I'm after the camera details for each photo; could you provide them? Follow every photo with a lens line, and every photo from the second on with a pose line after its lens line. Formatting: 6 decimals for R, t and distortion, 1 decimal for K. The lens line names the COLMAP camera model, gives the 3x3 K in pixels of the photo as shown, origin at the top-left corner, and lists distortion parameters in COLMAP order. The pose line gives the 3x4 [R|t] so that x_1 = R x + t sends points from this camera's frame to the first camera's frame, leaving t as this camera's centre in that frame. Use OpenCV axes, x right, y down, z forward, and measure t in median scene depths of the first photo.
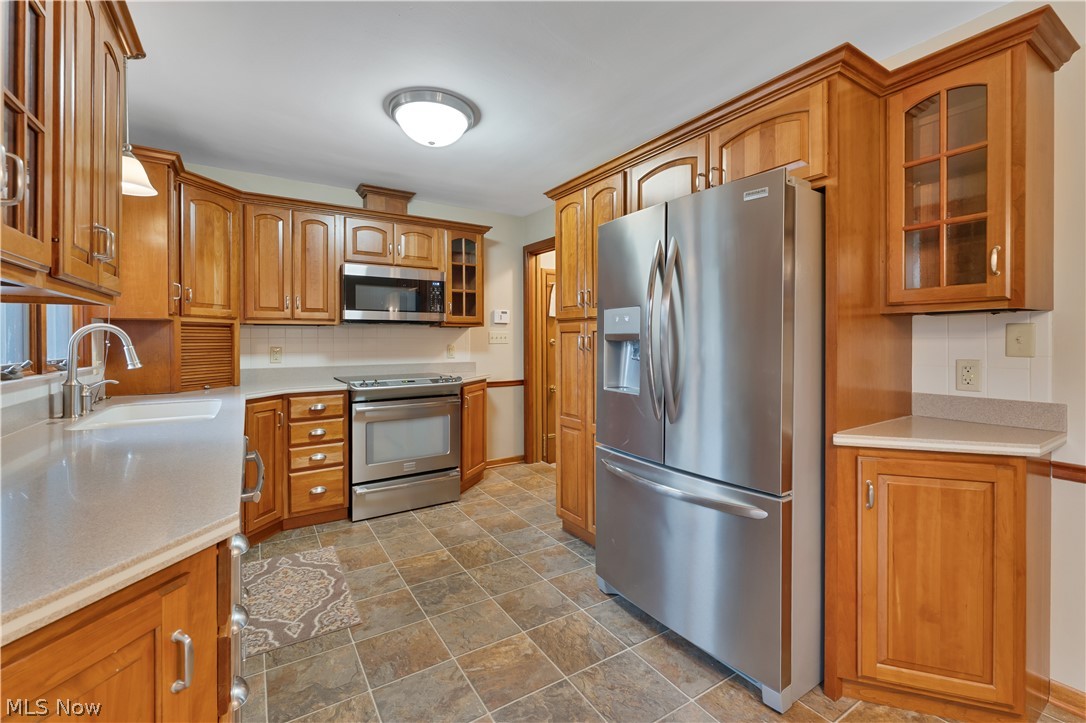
lens RADIAL K [[458.2, 0, 533.0], [0, 458.2, 340.6], [0, 0, 1]] dist [0.000407, -0.000237]
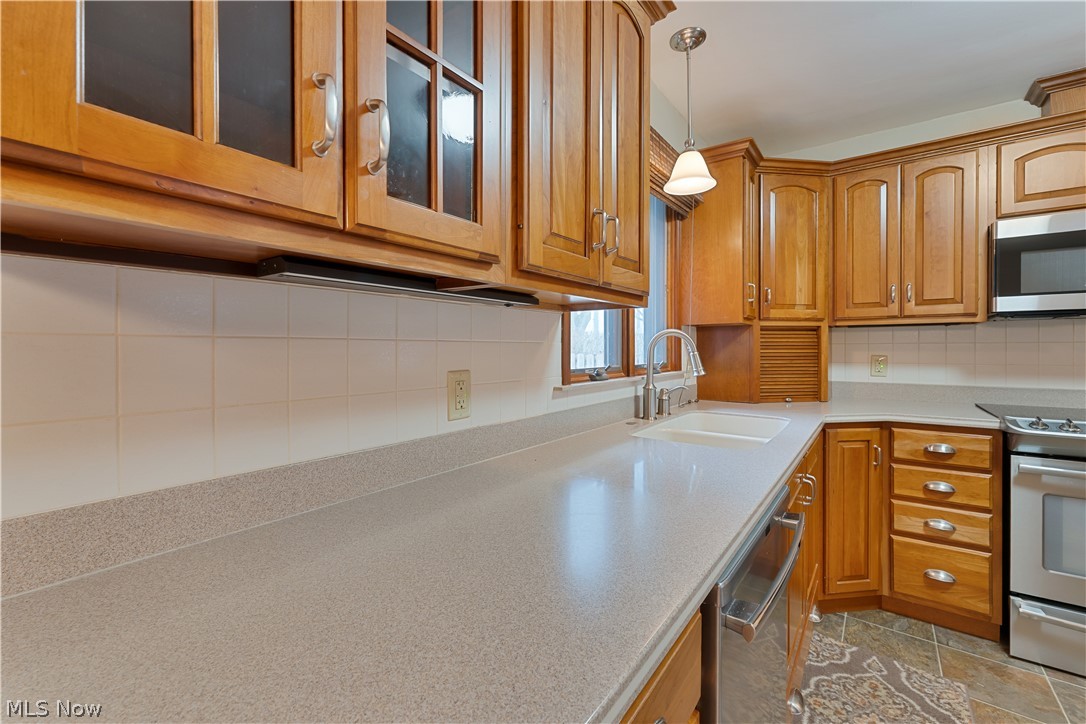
lens RADIAL K [[458.2, 0, 533.7], [0, 458.2, 349.4], [0, 0, 1]] dist [0.000407, -0.000237]
pose [[0.367771, 0.005711, -0.929899, -0.074243], [-0.001550, 0.999984, 0.005529, 0.000927], [0.929915, -0.000592, 0.367774, 0.215995]]
